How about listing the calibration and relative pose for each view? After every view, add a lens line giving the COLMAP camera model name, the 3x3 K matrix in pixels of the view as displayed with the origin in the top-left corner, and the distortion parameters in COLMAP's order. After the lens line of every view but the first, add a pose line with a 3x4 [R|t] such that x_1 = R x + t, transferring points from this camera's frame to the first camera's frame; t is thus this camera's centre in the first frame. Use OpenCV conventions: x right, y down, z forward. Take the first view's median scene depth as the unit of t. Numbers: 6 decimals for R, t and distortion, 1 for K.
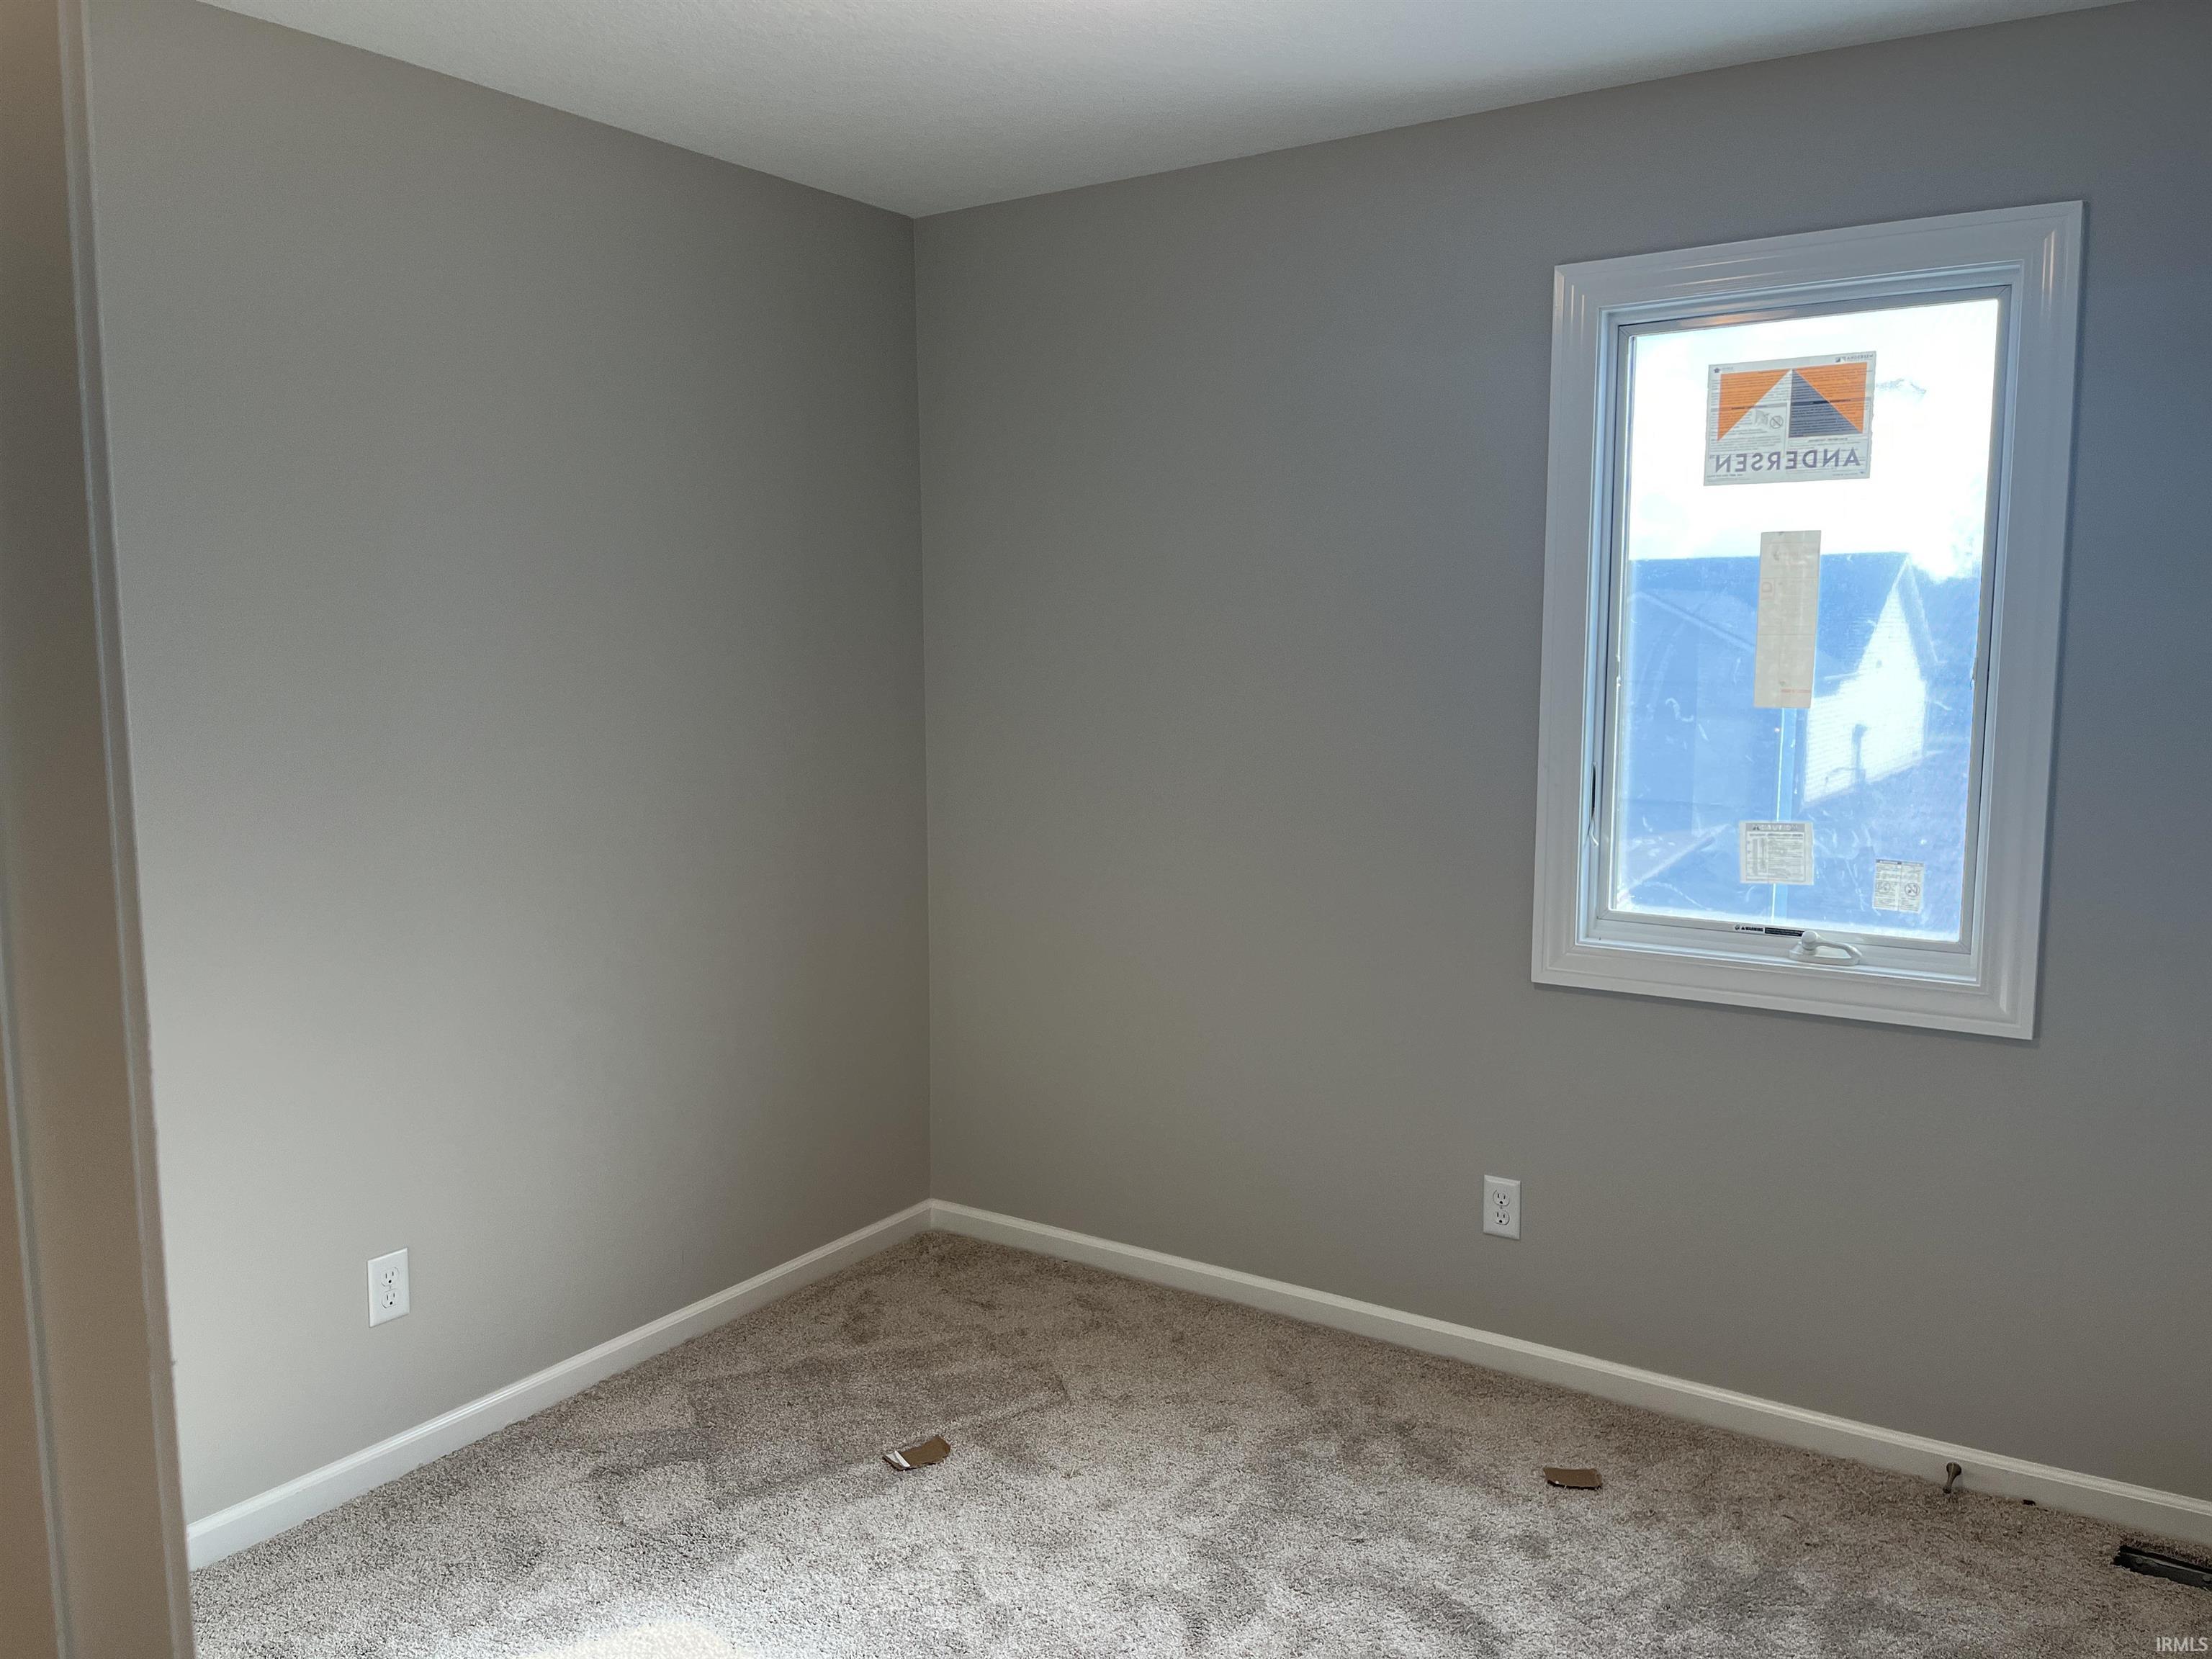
lens RADIAL K [[1678.1, 0, 1106.0], [0, 1678.1, 829.5], [0, 0, 1]] dist [0.053990, -0.056658]
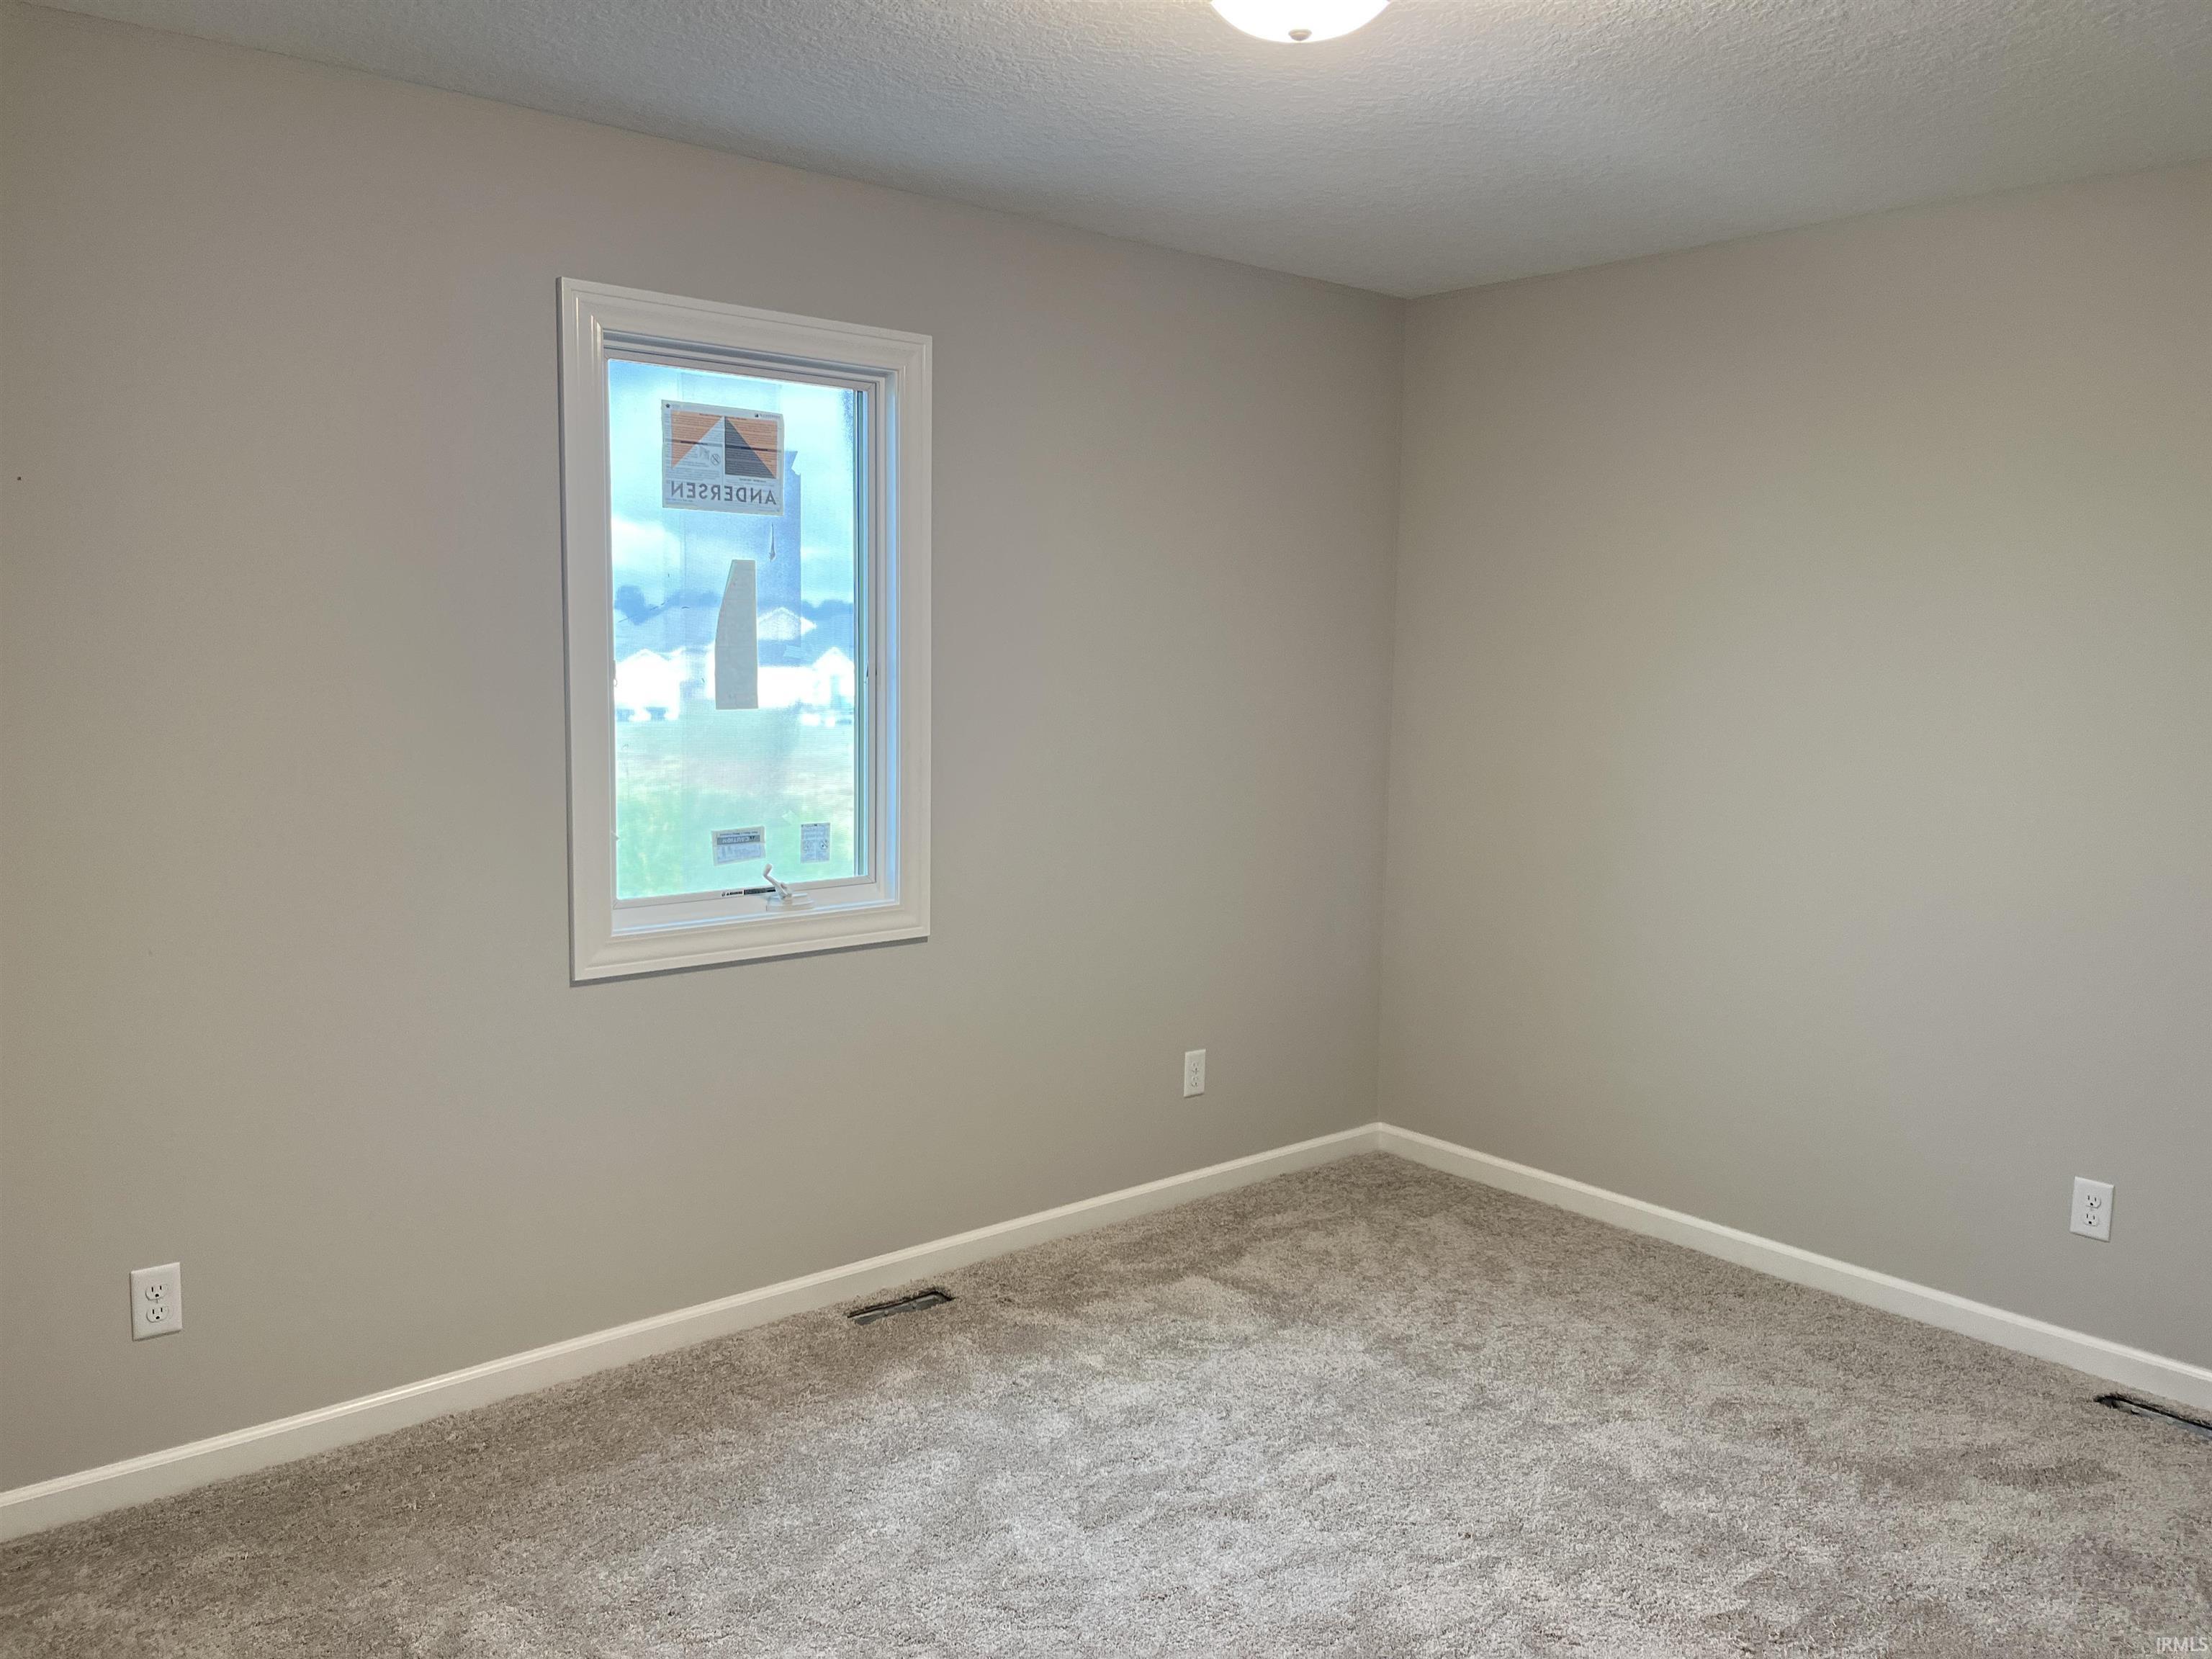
lens RADIAL K [[1678.1, 0, 1106.0], [0, 1678.1, 829.5], [0, 0, 1]] dist [0.053990, -0.056658]
pose [[0.271082, -0.104816, 0.956832, -0.680744], [0.100165, 0.991728, 0.080261, -0.054317], [-0.957330, 0.074083, 0.279339, 0.441411]]
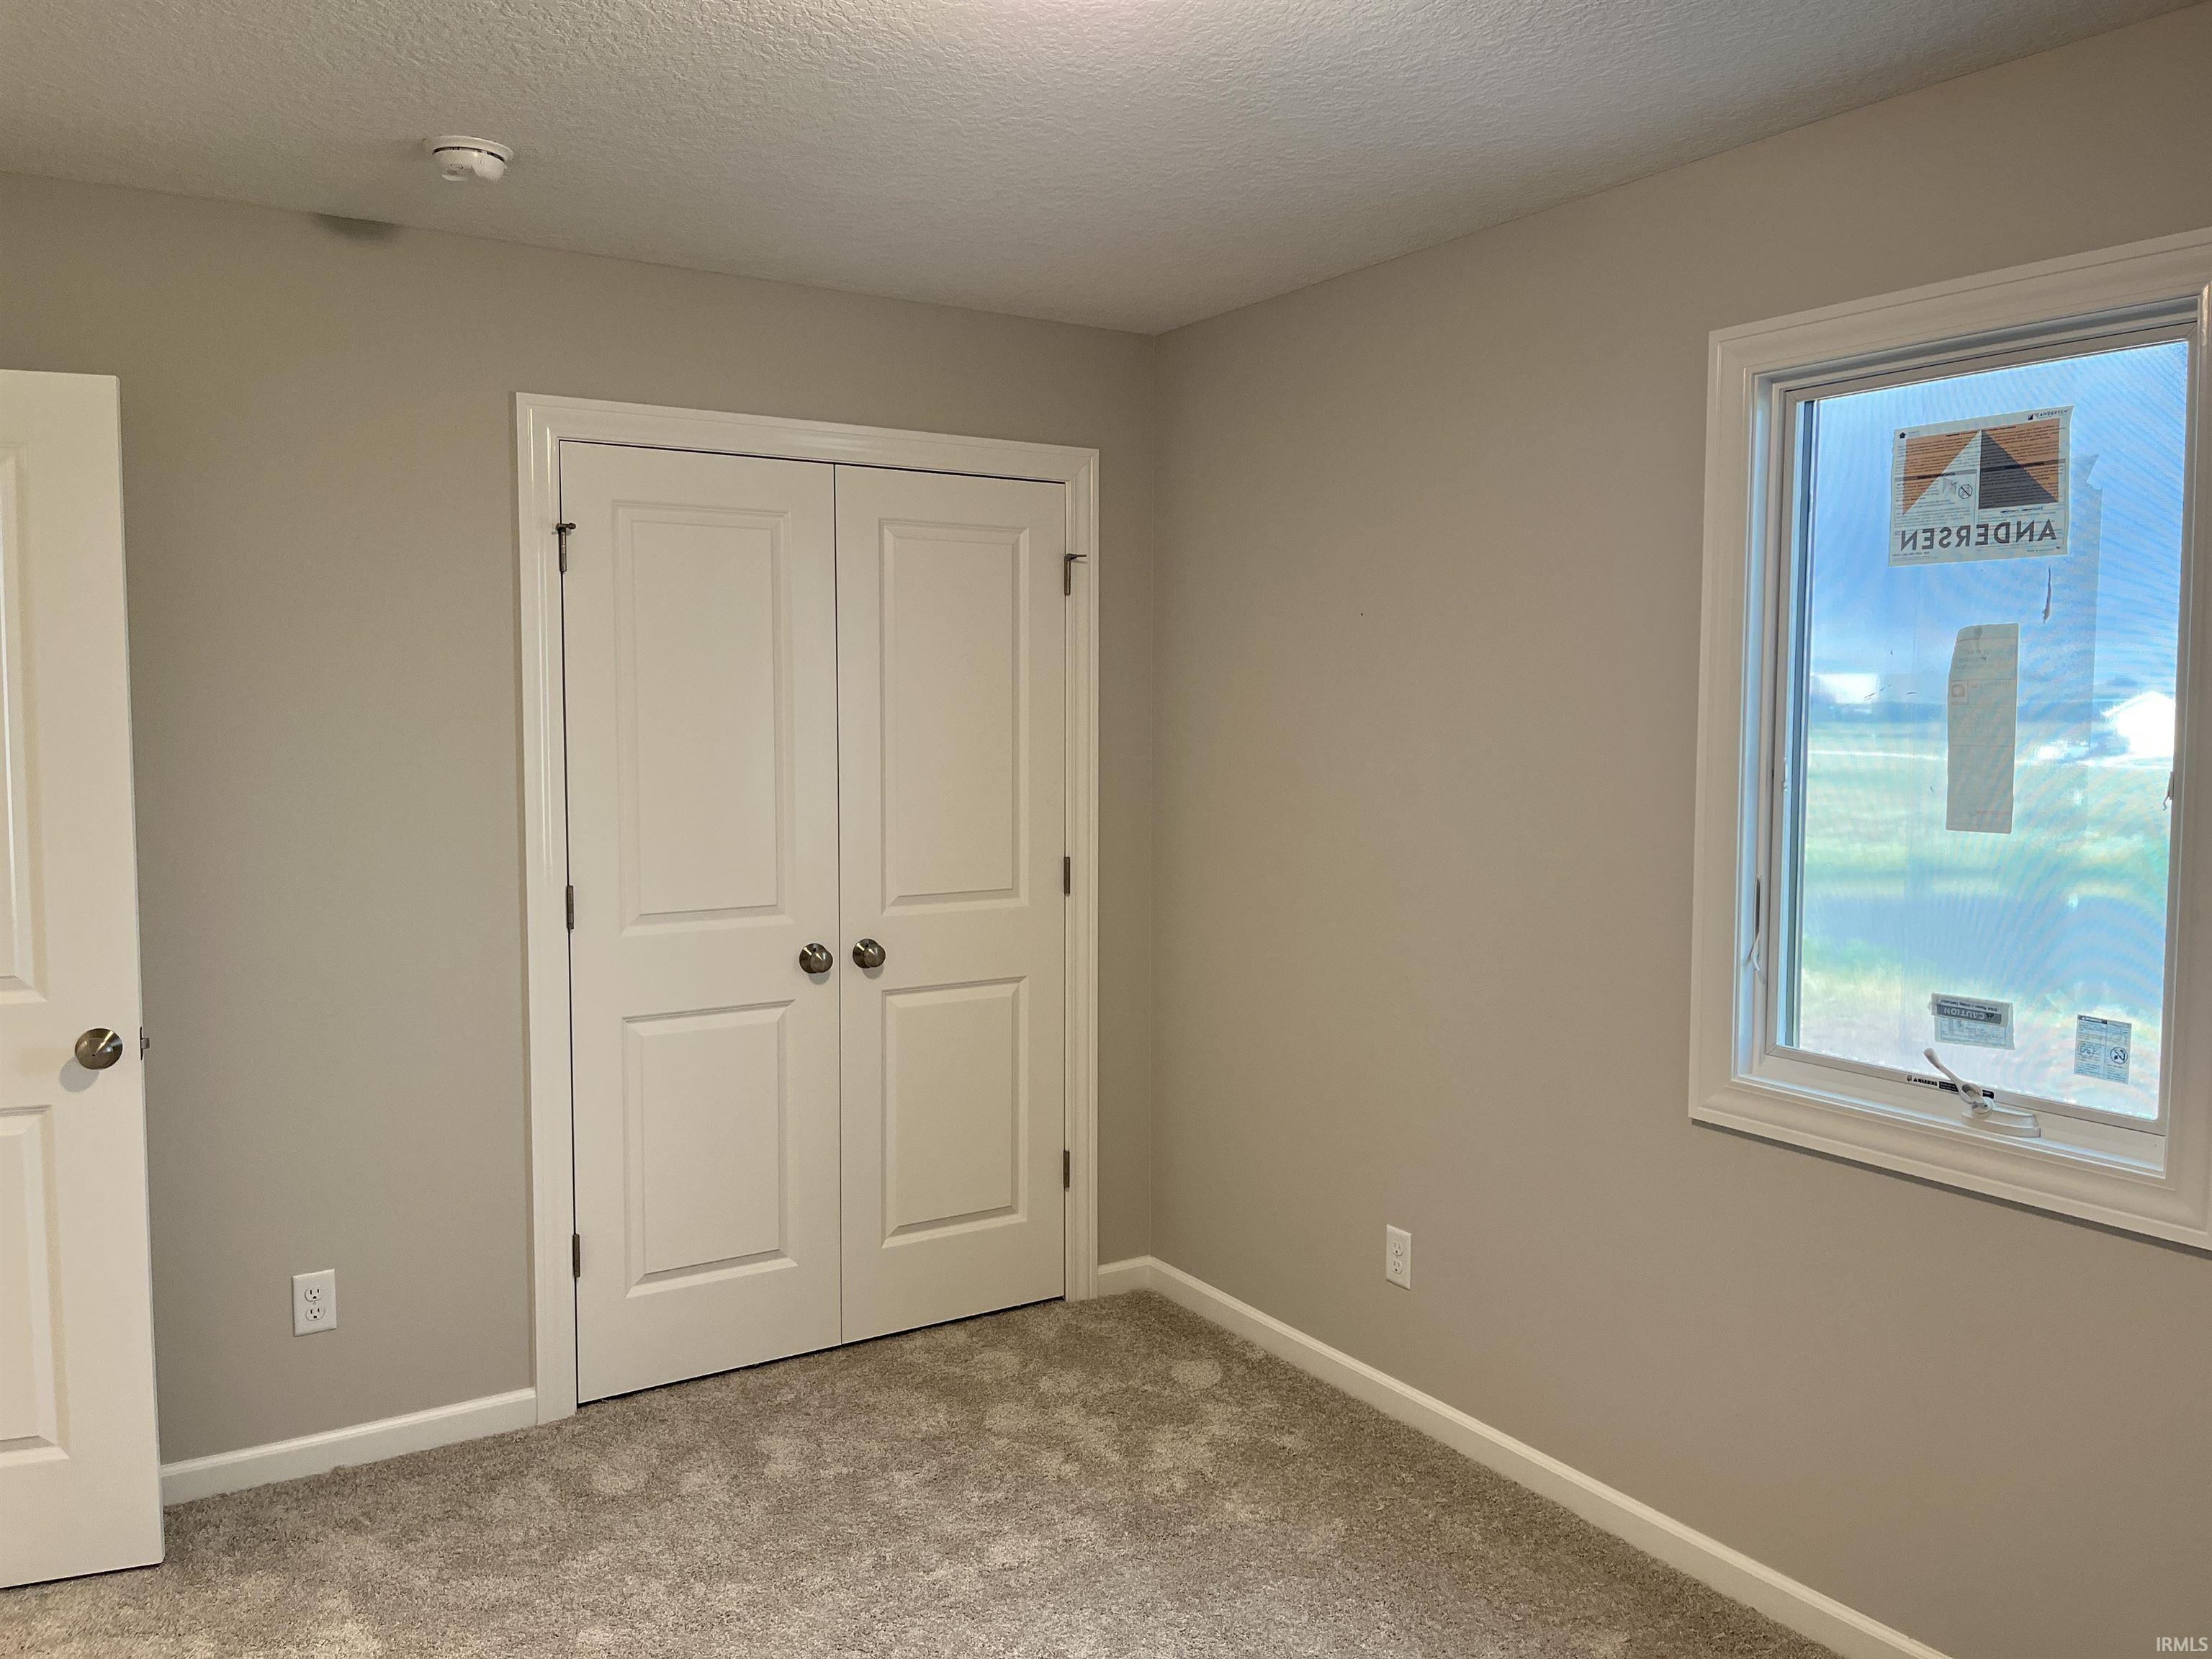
lens RADIAL K [[1678.1, 0, 1106.0], [0, 1678.1, 829.5], [0, 0, 1]] dist [0.053990, -0.056658]
pose [[0.914278, 0.041541, -0.402951, 0.355872], [-0.060971, 0.997508, -0.035504, -0.012546], [0.400472, 0.057029, 0.914533, 0.048563]]
